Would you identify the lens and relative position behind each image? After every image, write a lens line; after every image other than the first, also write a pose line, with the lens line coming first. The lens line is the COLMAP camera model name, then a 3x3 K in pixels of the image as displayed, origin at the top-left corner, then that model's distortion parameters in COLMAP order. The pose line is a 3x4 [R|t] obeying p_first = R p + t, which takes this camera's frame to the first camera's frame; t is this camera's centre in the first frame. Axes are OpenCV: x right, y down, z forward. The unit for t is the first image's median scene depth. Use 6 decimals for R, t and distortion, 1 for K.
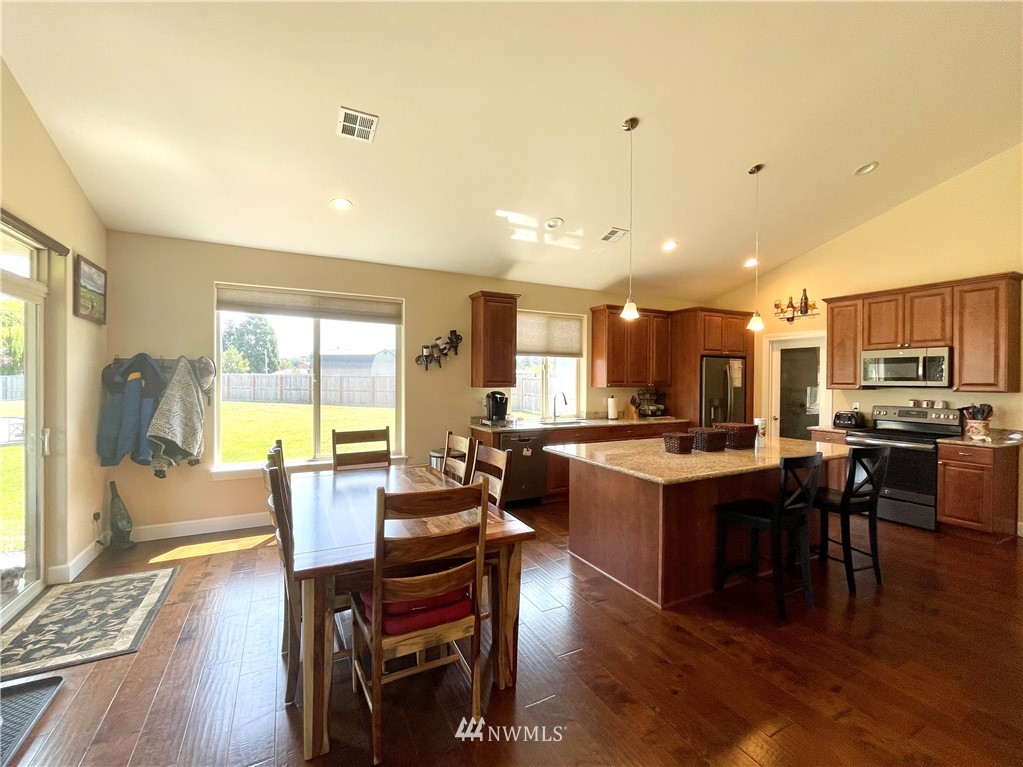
lens RADIAL K [[437.8, 0, 511.5], [0, 437.8, 383.5], [0, 0, 1]] dist [0.001780, 0.000647]
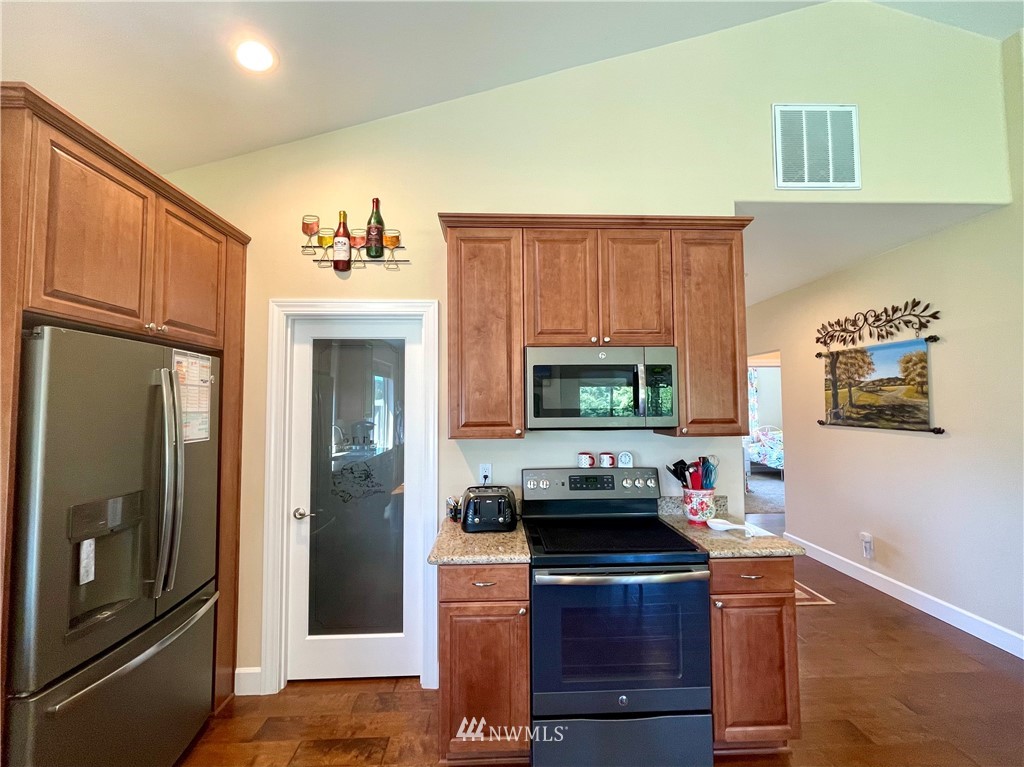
lens RADIAL K [[444.2, 0, 512.0], [0, 444.2, 383.5], [0, 0, 1]] dist [-0.001084, -0.000073]
pose [[0.422540, 0.037180, 0.905582, 0.395442], [0.016986, 0.998658, -0.048927, -0.017744], [-0.906185, 0.036055, 0.421341, 0.813091]]
